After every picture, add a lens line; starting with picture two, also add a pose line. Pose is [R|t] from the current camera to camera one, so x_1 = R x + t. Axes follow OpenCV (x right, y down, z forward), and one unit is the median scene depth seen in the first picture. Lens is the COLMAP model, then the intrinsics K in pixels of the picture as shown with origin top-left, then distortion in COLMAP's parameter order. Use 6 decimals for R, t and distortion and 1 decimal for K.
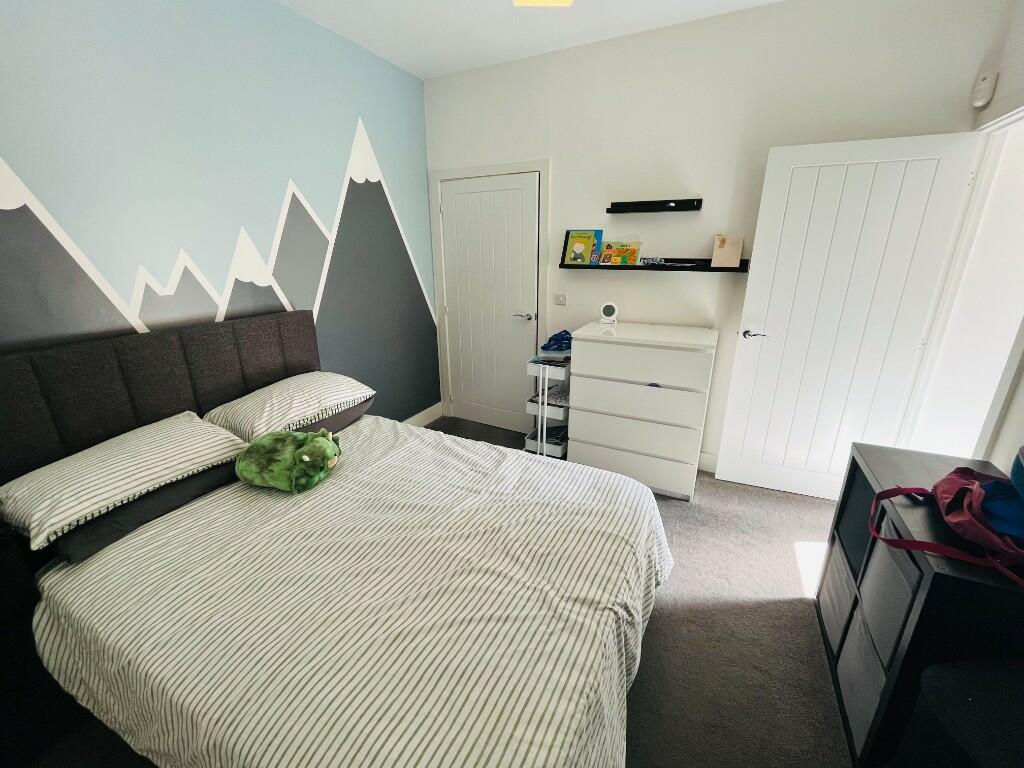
lens RADIAL K [[416.7, 0, 512.0], [0, 416.7, 384.0], [0, 0, 1]] dist [-0.002221, -0.000406]
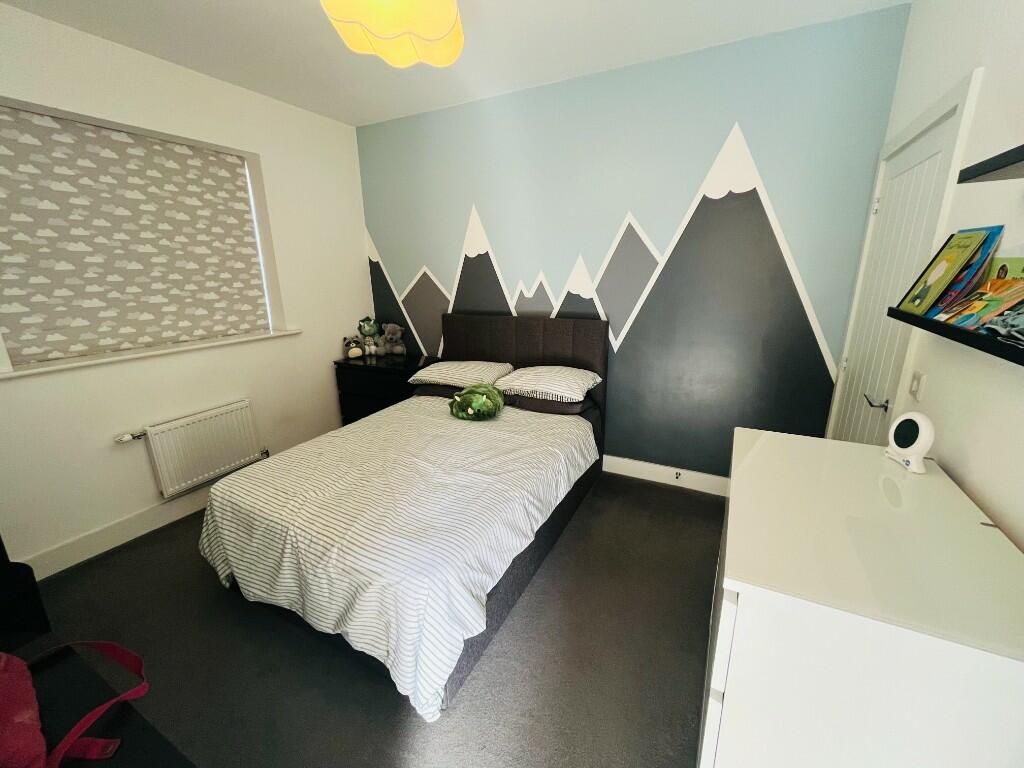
lens RADIAL K [[416.7, 0, 512.0], [0, 416.7, 384.0], [0, 0, 1]] dist [-0.002221, -0.000406]
pose [[-0.019600, 0.276523, -0.960807, 0.777916], [-0.296437, 0.916174, 0.269724, -0.278837], [0.954851, 0.290105, 0.064015, 0.787447]]
